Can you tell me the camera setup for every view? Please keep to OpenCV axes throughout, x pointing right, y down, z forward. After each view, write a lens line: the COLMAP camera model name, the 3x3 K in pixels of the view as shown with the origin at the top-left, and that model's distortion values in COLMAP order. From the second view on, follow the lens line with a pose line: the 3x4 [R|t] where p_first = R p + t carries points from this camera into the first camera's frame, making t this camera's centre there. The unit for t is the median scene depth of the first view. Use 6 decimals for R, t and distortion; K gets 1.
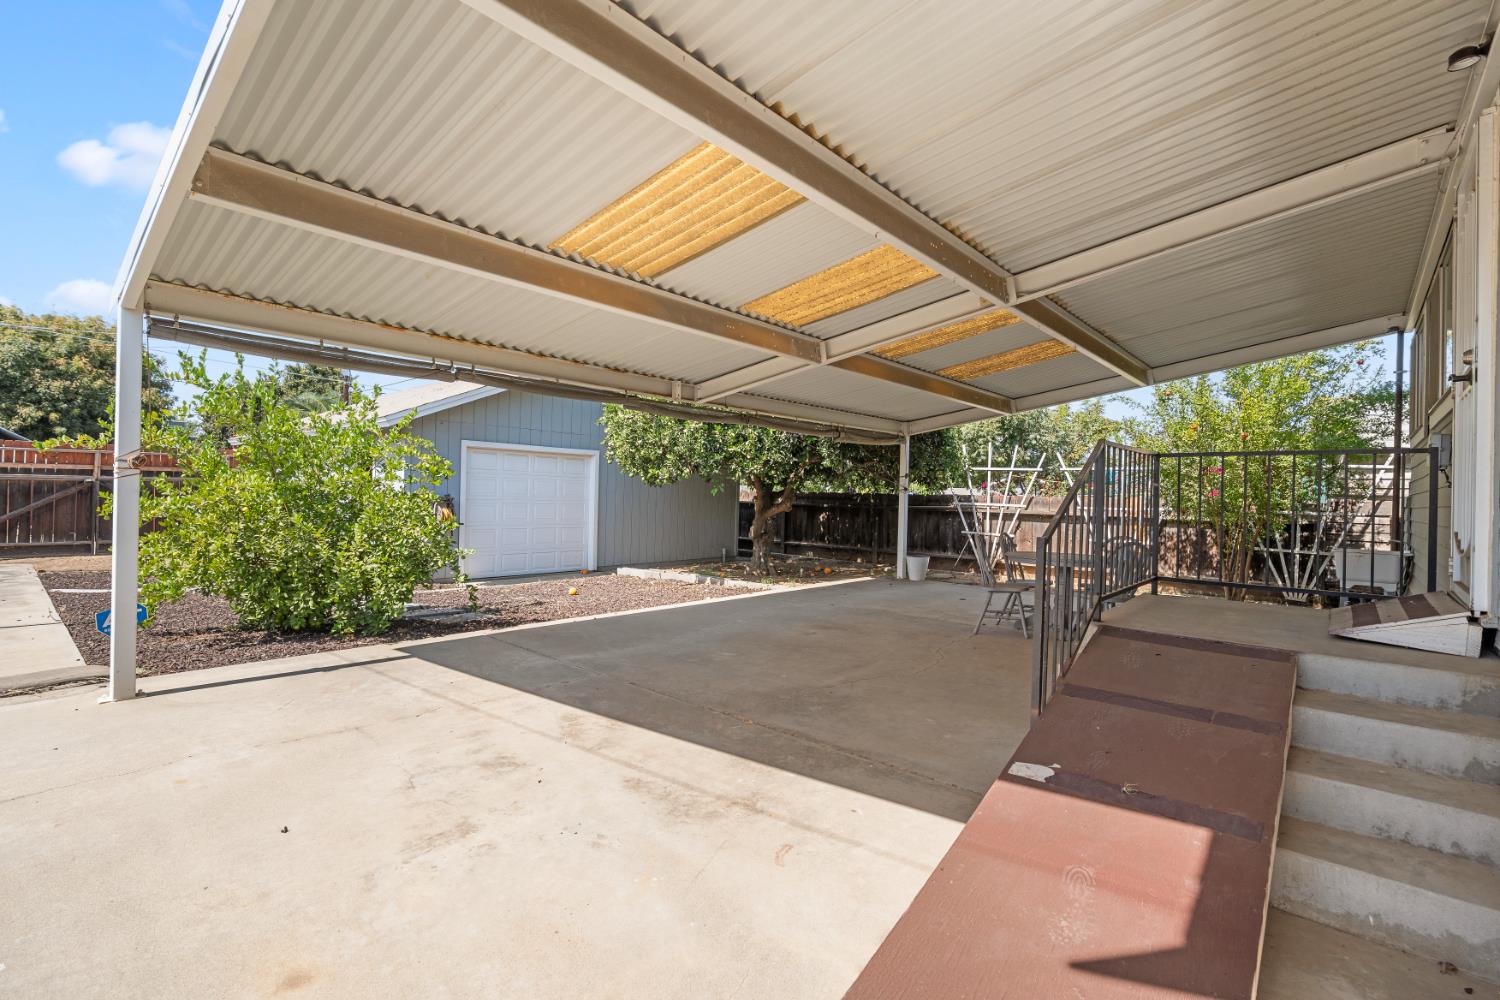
lens RADIAL K [[687.2, 0, 739.7], [0, 687.2, 492.4], [0, 0, 1]] dist [-0.003936, 0.000343]
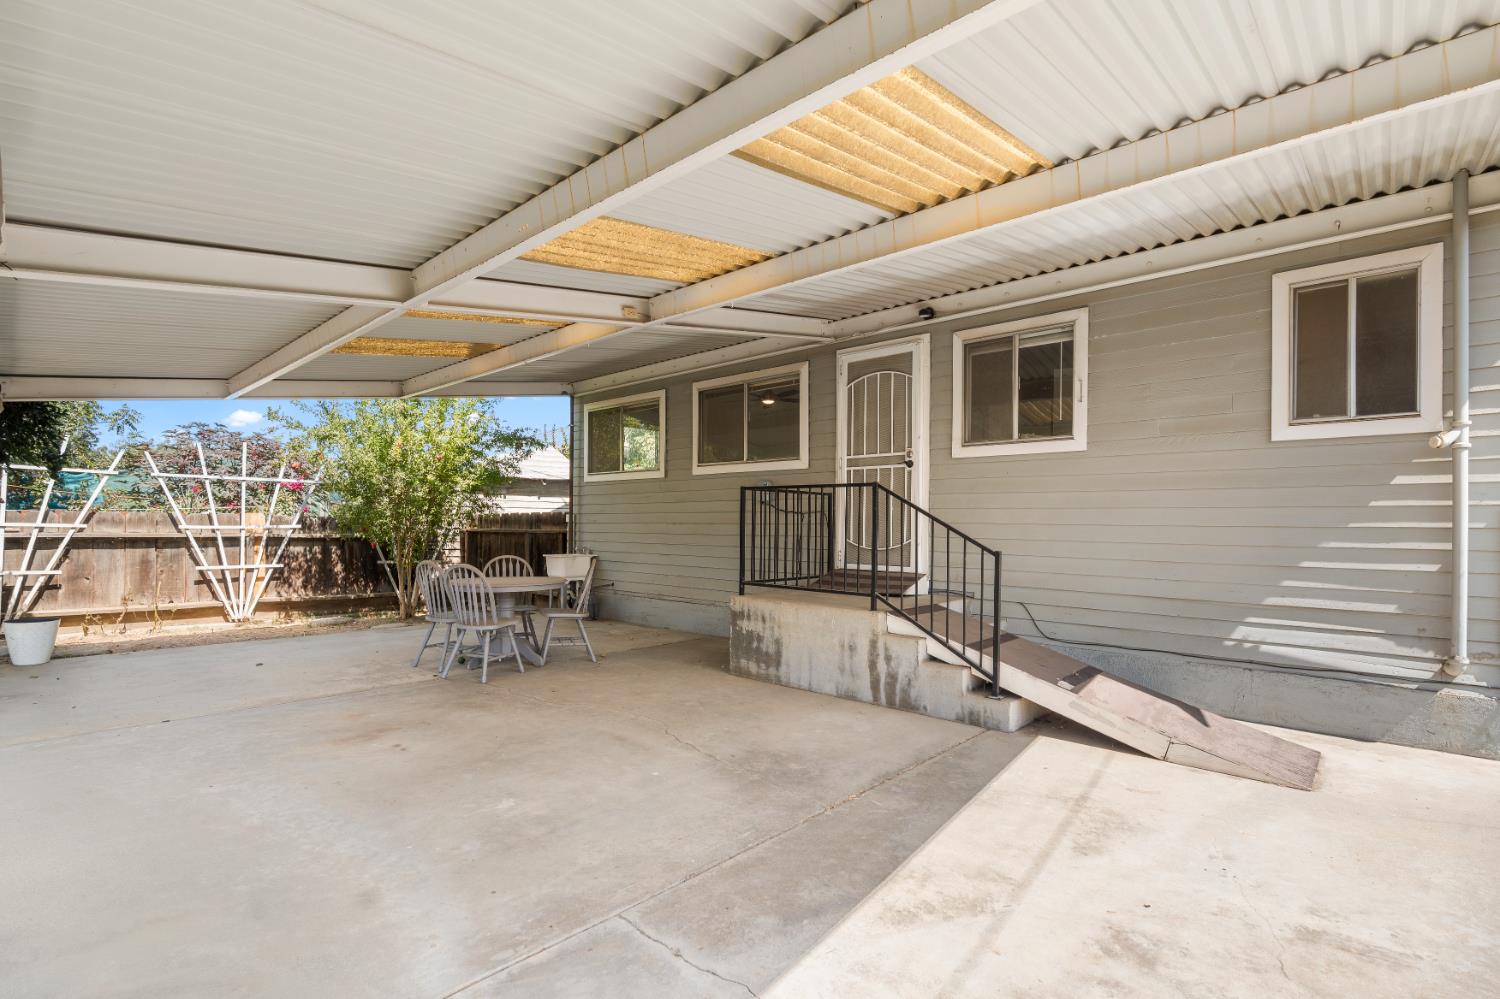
lens RADIAL K [[699.6, 0, 742.4], [0, 699.6, 535.6], [0, 0, 1]] dist [0.001073, 0.001498]
pose [[-0.003604, -0.035355, 0.999368, -0.853158], [-0.016267, 0.999245, 0.035291, -0.015866], [-0.999861, -0.016130, -0.004177, 1.172229]]
